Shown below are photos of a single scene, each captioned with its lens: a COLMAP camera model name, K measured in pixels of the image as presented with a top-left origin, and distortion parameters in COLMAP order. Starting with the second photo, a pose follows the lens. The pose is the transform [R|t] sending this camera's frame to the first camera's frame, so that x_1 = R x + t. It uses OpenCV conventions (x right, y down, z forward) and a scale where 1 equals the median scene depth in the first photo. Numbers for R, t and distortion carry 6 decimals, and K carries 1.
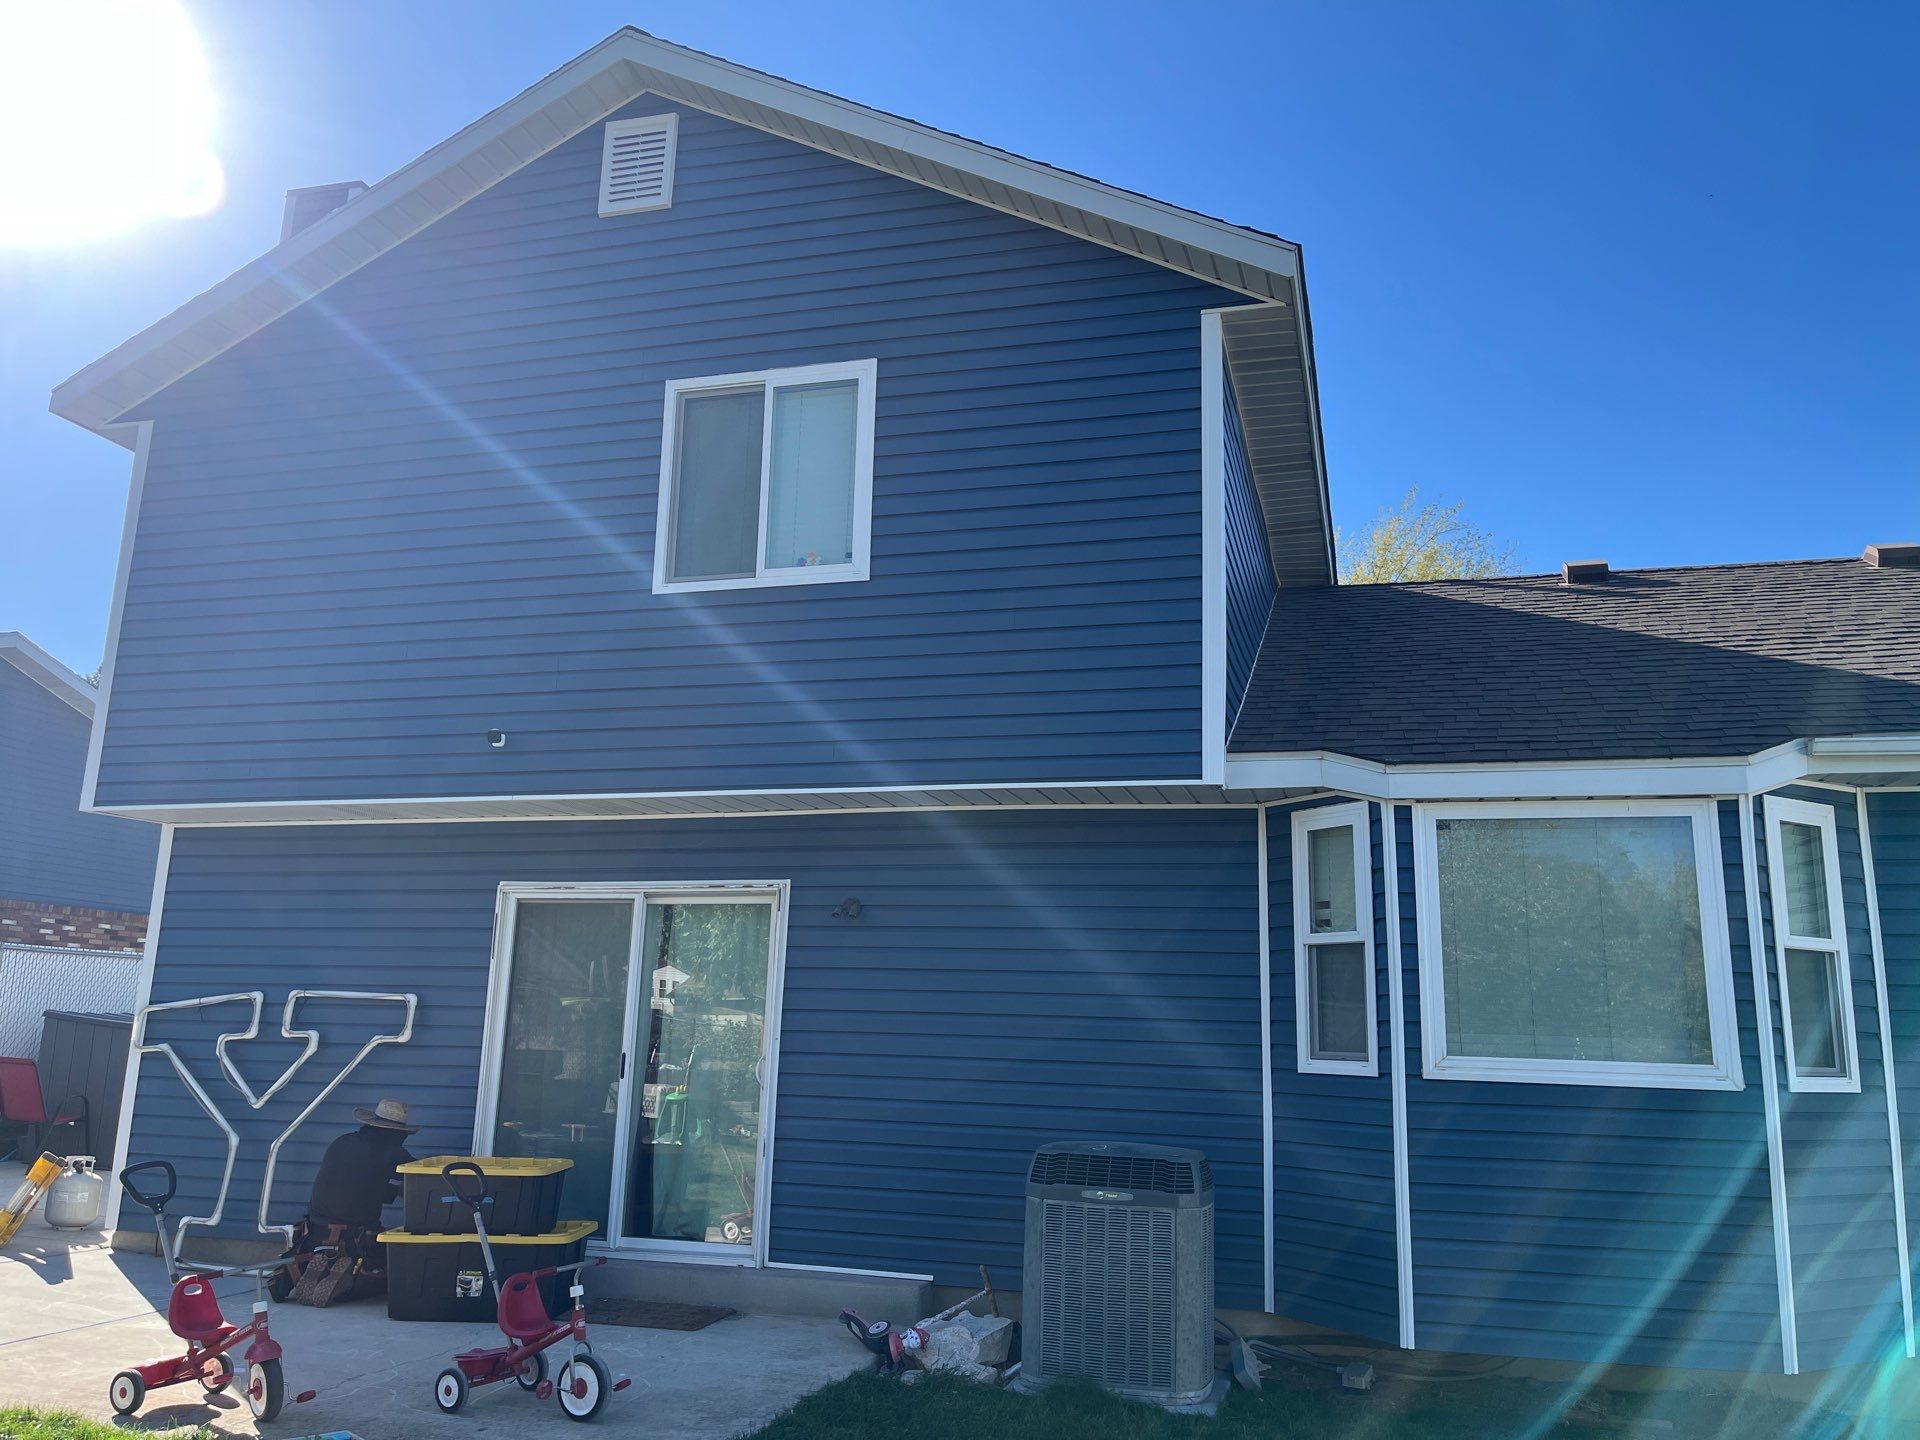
lens RADIAL K [[1488.1, 0, 960.0], [0, 1488.1, 720.0], [0, 0, 1]] dist [0.067802, -0.057421]
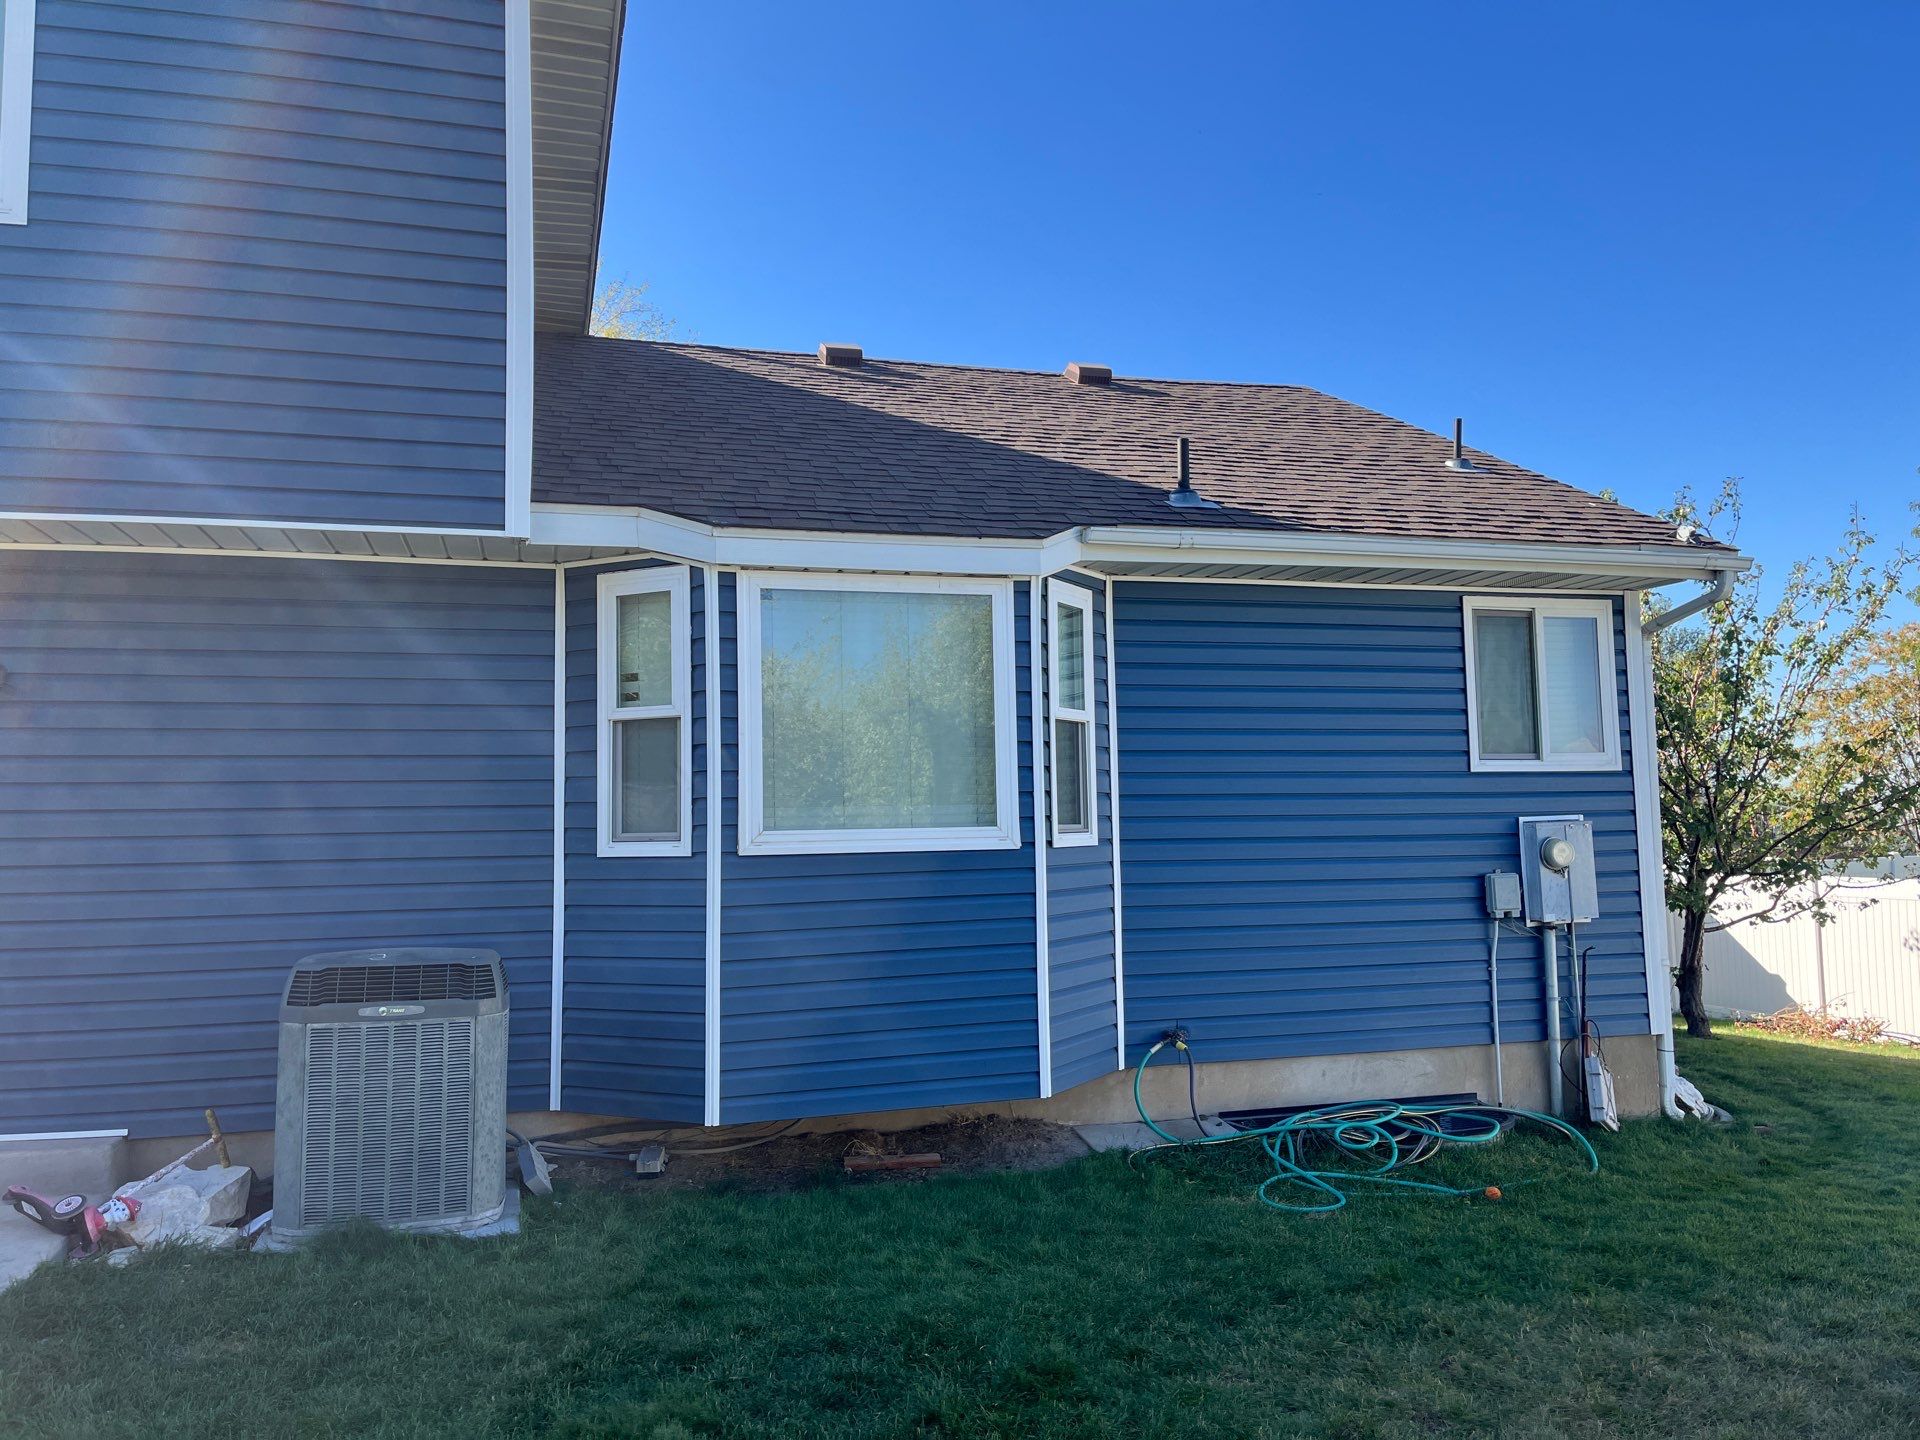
lens RADIAL K [[1489.6, 0, 966.8], [0, 1489.6, 719.2], [0, 0, 1]] dist [0.095274, -0.111099]
pose [[0.848536, -0.002203, 0.529133, -0.073127], [-0.073389, 0.989836, 0.121811, 0.023743], [-0.524024, -0.142193, 0.839750, 0.125432]]
